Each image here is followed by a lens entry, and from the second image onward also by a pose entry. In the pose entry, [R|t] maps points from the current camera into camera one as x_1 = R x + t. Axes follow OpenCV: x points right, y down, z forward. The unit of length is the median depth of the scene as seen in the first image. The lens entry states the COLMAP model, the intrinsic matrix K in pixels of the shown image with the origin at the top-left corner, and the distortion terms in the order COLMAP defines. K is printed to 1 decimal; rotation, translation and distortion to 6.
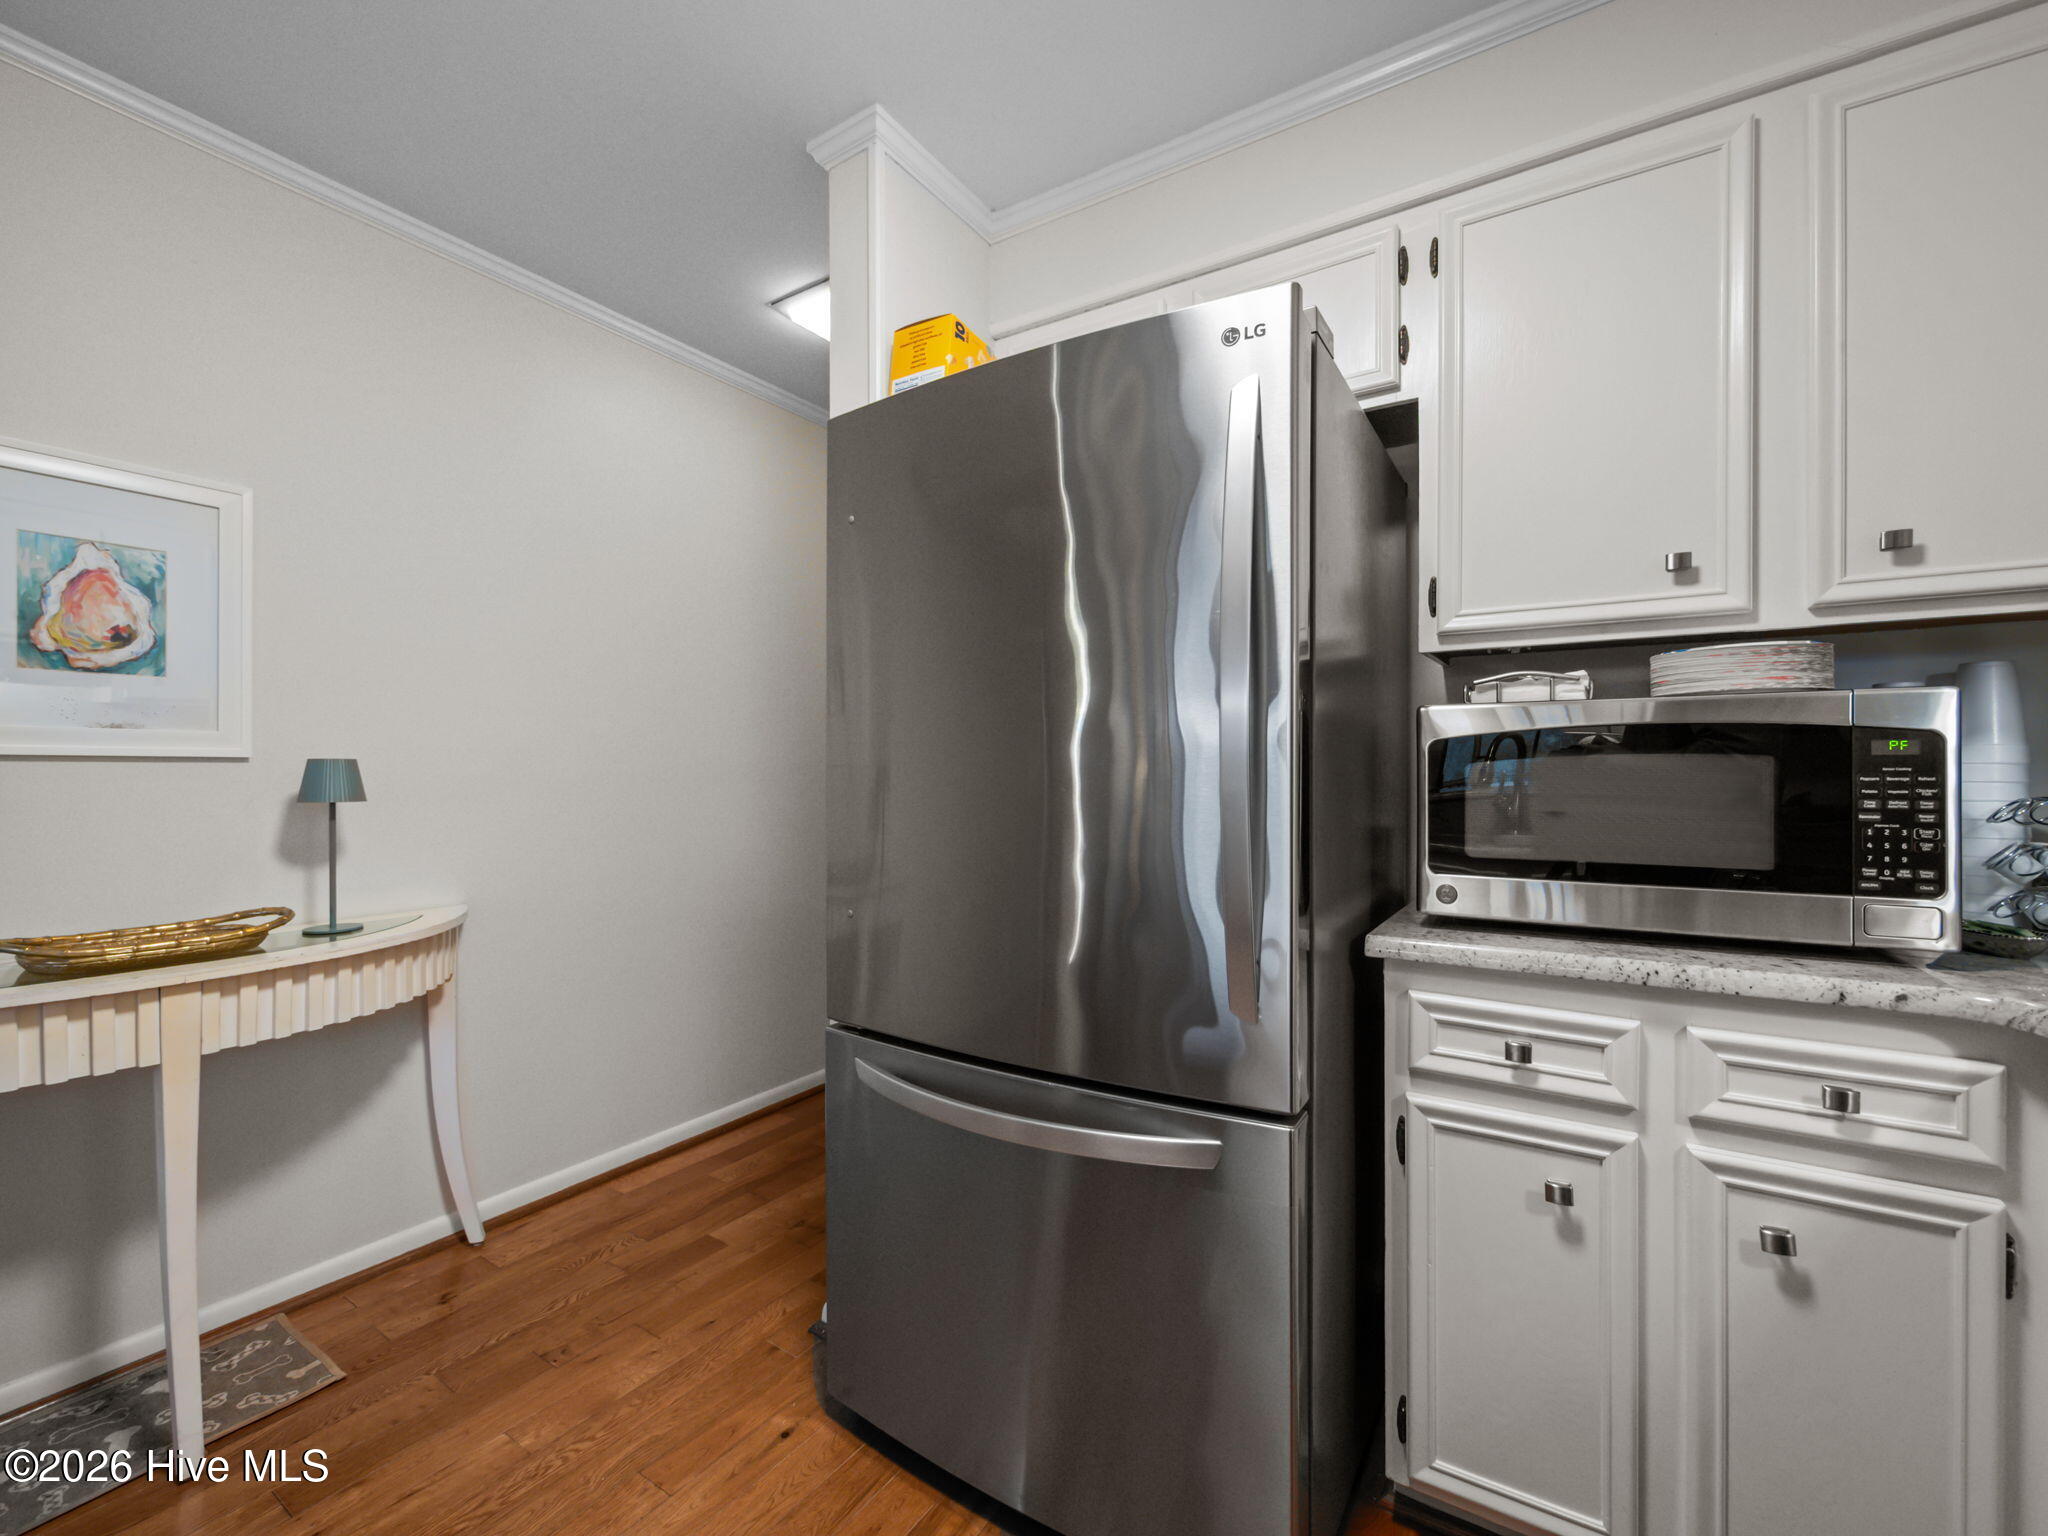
lens RADIAL K [[865.5, 0, 1024.3], [0, 865.5, 768.6], [0, 0, 1]] dist [-0.003745, 0.000153]
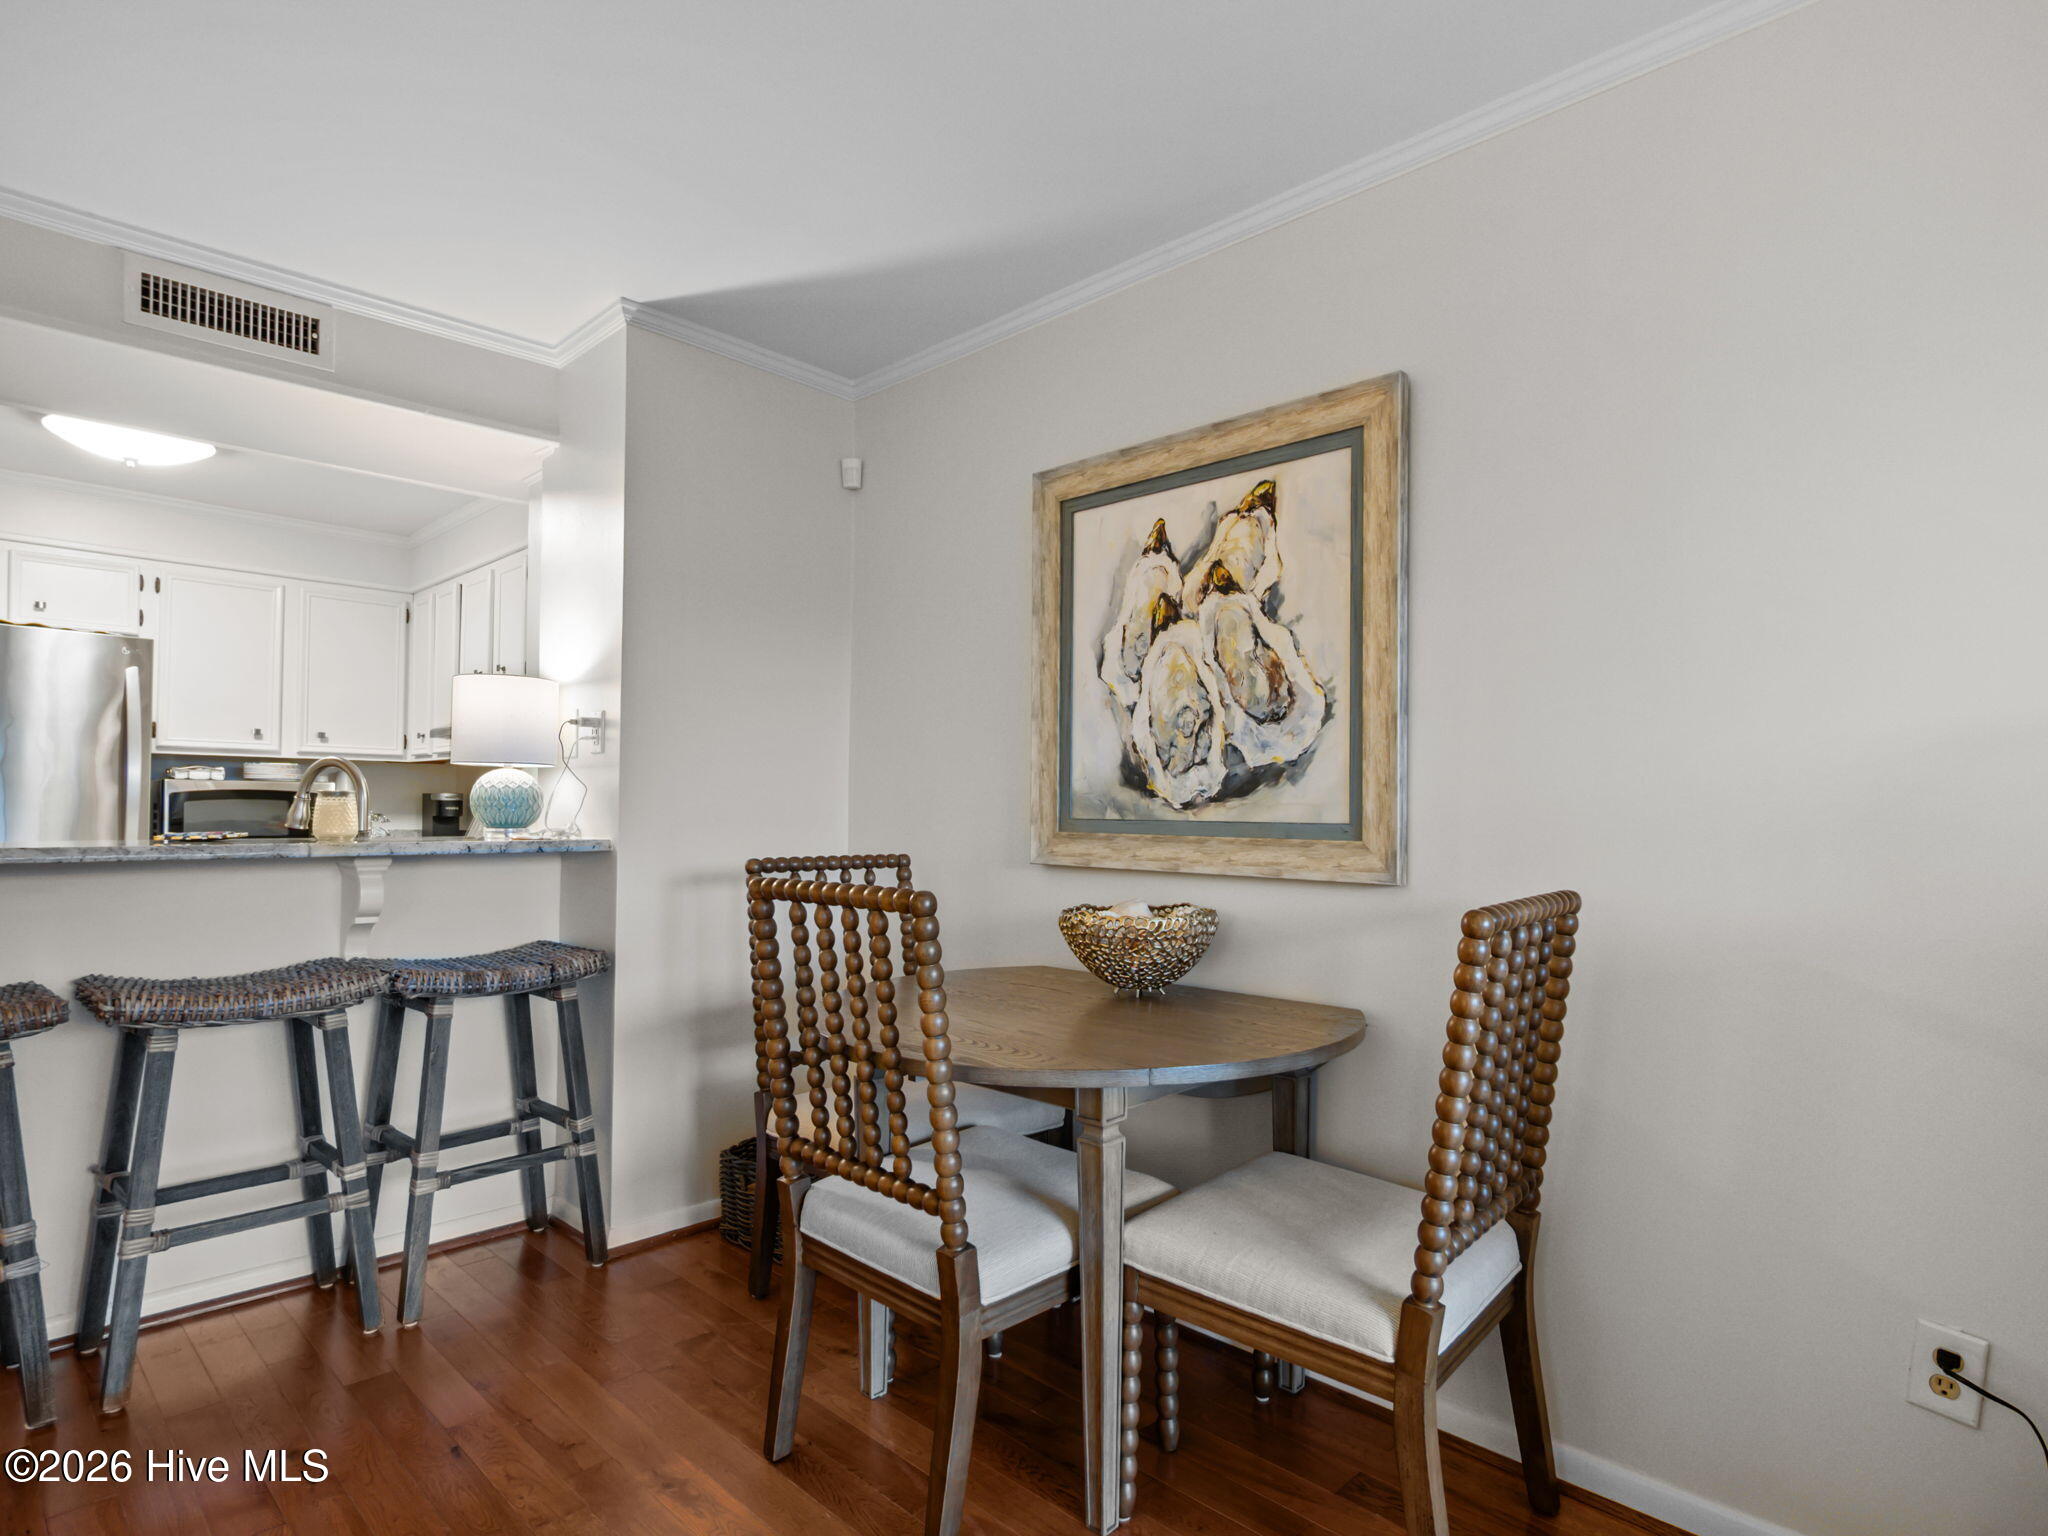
lens RADIAL K [[1097.0, 0, 1018.9], [0, 1097.0, 798.0], [0, 0, 1]] dist [0.001311, -0.000037]
pose [[0.219102, 0.017172, 0.975551, -2.361361], [-0.002865, 0.999852, -0.016956, 0.035281], [-0.975698, 0.000920, 0.219119, -2.391533]]
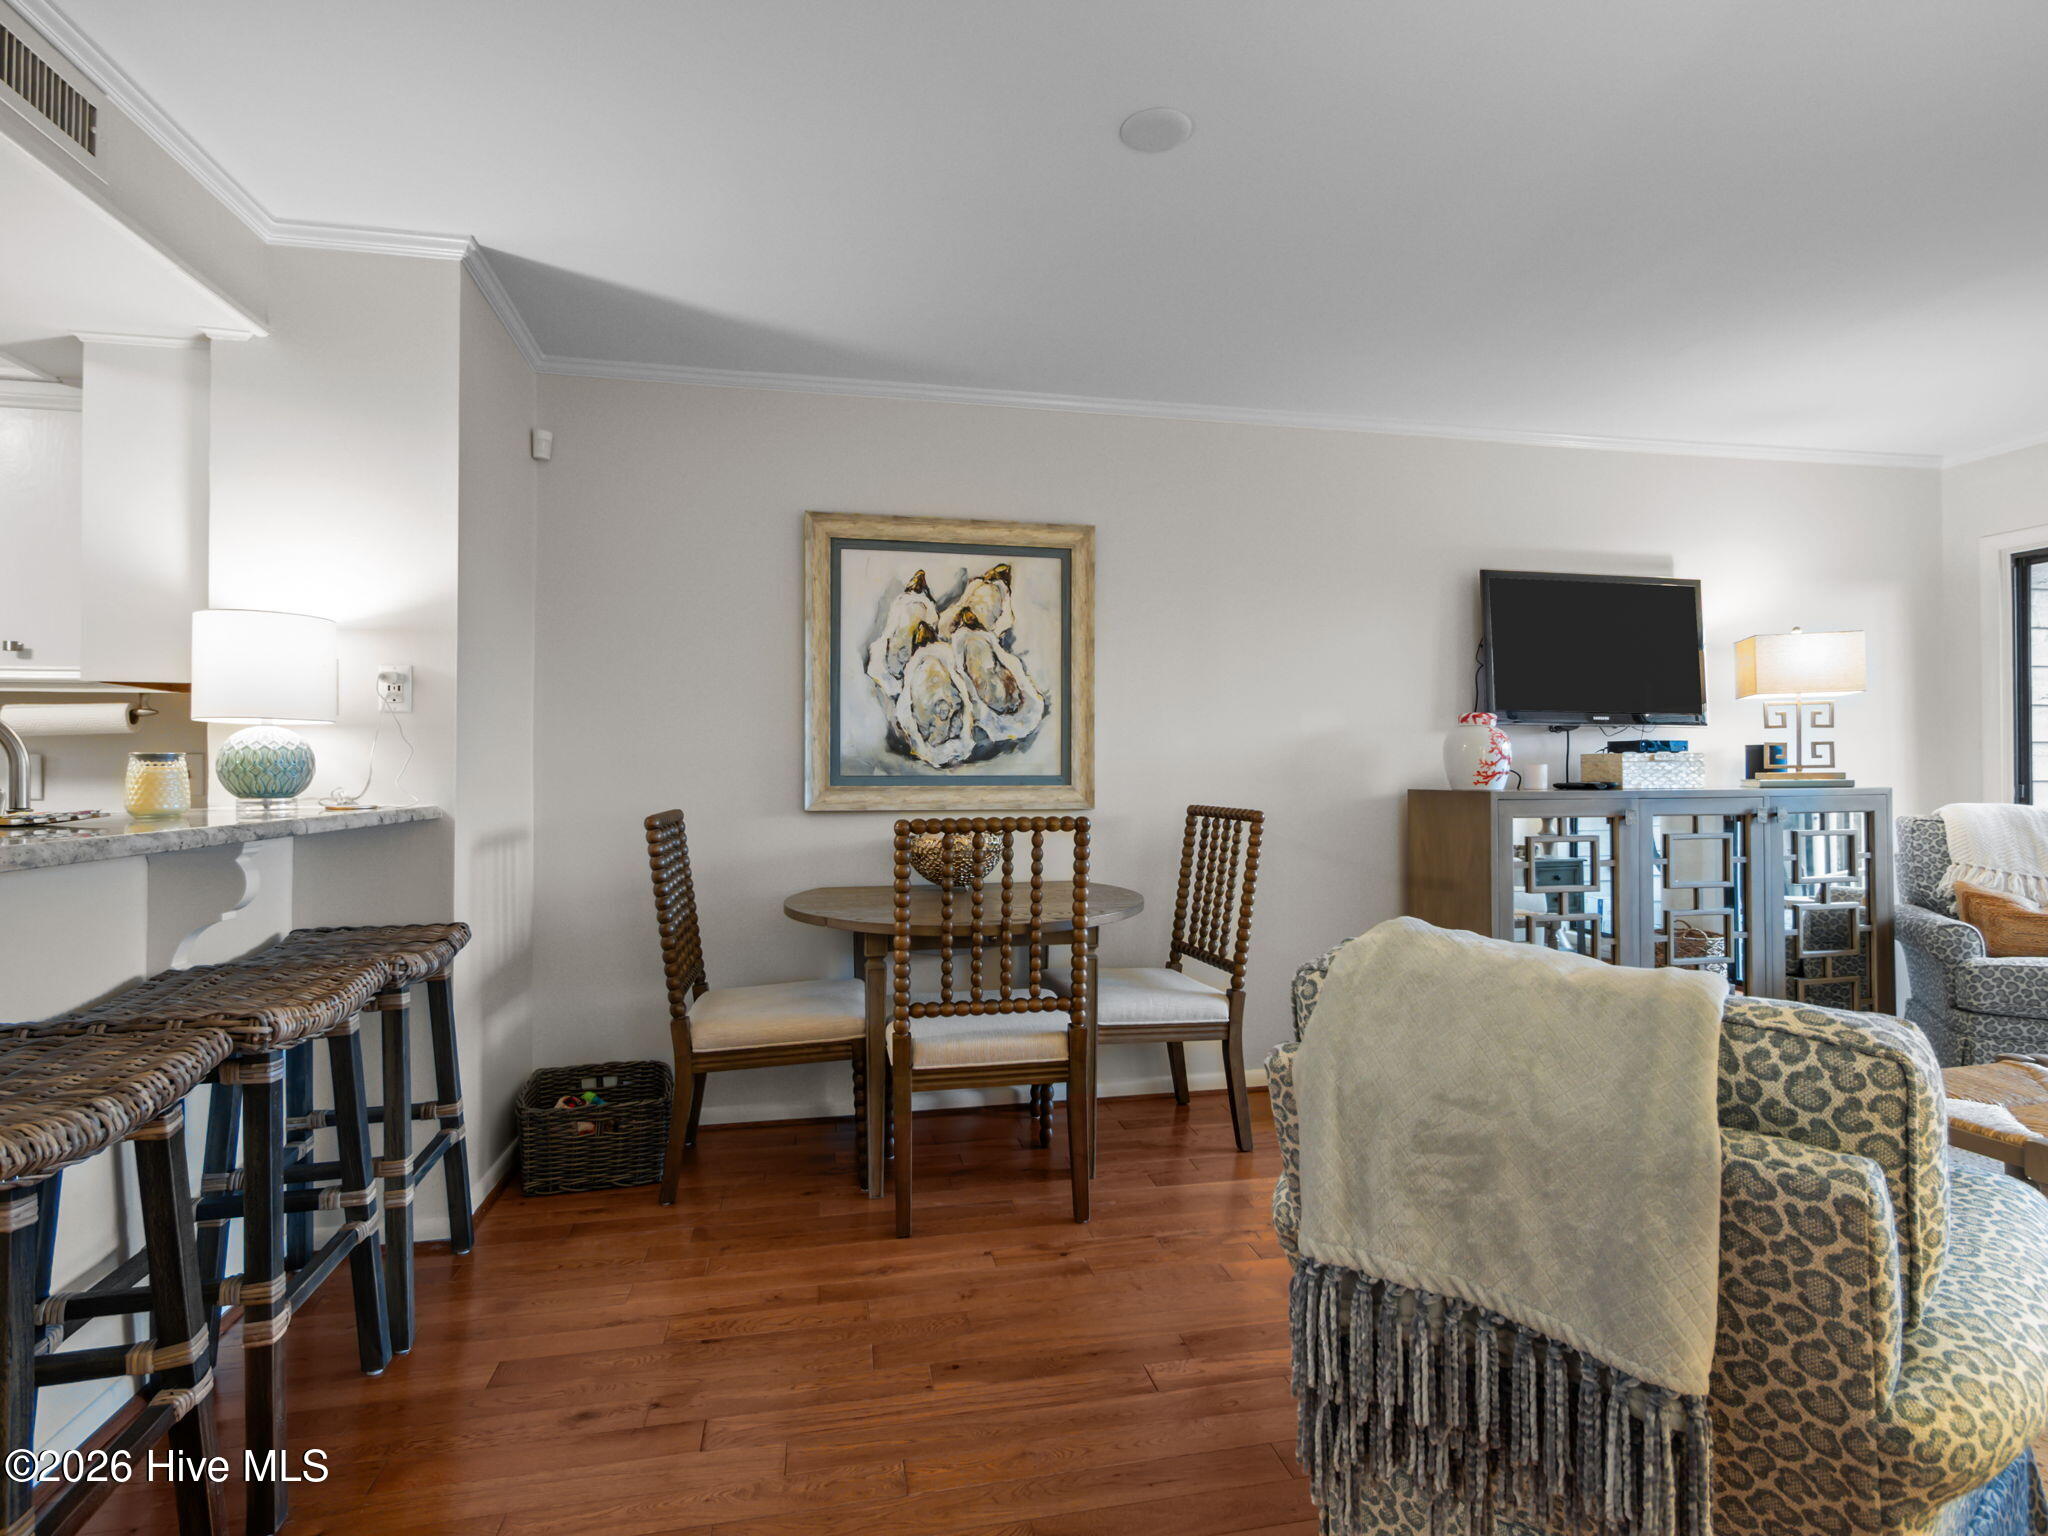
lens RADIAL K [[1034.1, 0, 1016.2], [0, 1034.1, 768.6], [0, 0, 1]] dist [0.002962, 0.000902]
pose [[-0.678209, 0.006850, 0.734837, -2.556980], [0.010691, 0.999943, 0.000545, 0.023387], [-0.734791, 0.008226, -0.678243, -0.546070]]
